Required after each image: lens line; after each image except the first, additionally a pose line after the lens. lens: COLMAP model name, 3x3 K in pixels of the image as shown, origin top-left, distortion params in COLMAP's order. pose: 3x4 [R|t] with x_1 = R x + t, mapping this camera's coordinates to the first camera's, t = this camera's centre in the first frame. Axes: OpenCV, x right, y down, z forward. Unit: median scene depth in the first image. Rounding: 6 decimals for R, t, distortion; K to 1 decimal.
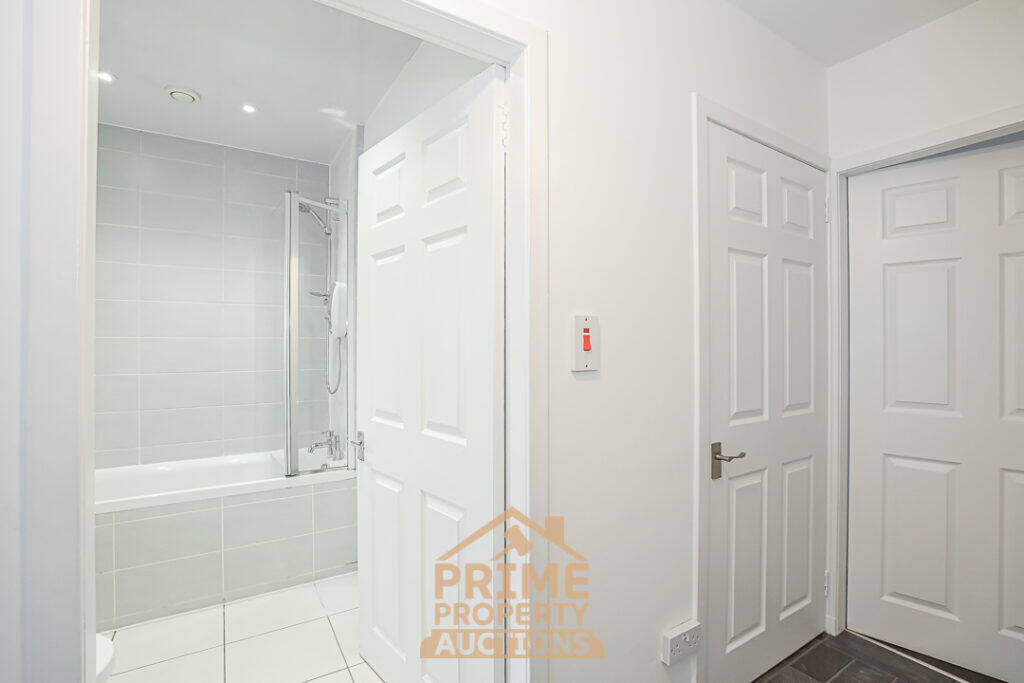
lens RADIAL K [[488.5, 0, 530.2], [0, 488.5, 341.8], [0, 0, 1]] dist [-0.025382, 0.001890]
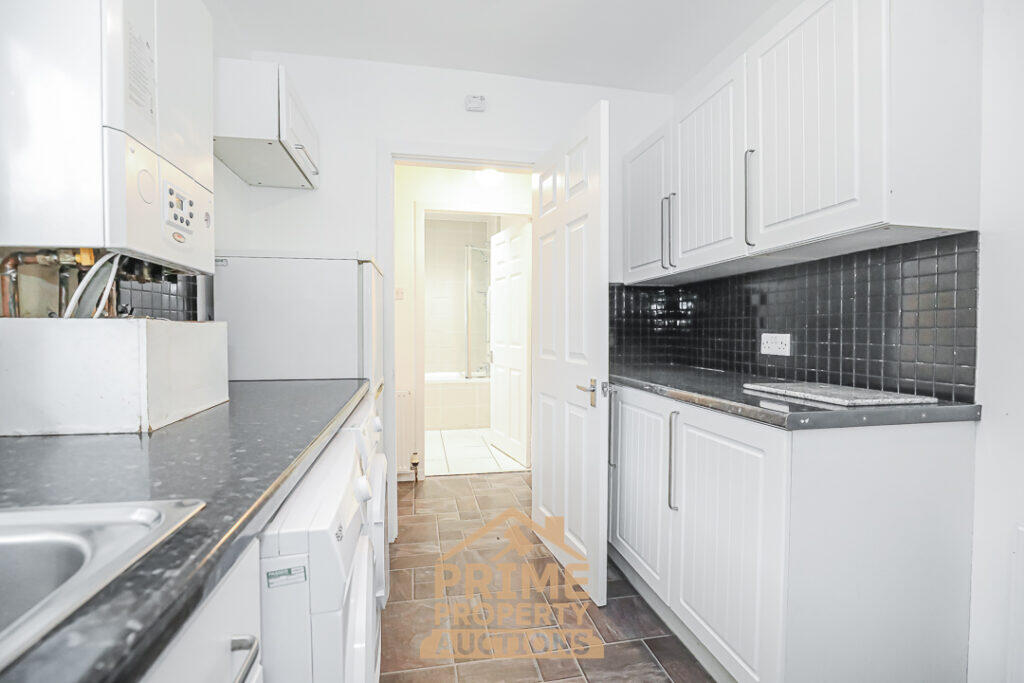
lens RADIAL K [[488.5, 0, 530.2], [0, 488.5, 341.8], [0, 0, 1]] dist [-0.025382, 0.001890]
pose [[0.943779, 0.008020, -0.330479, 0.650803], [0.002375, 0.999515, 0.031039, 0.060555], [0.330568, -0.030079, 0.943303, -1.270010]]
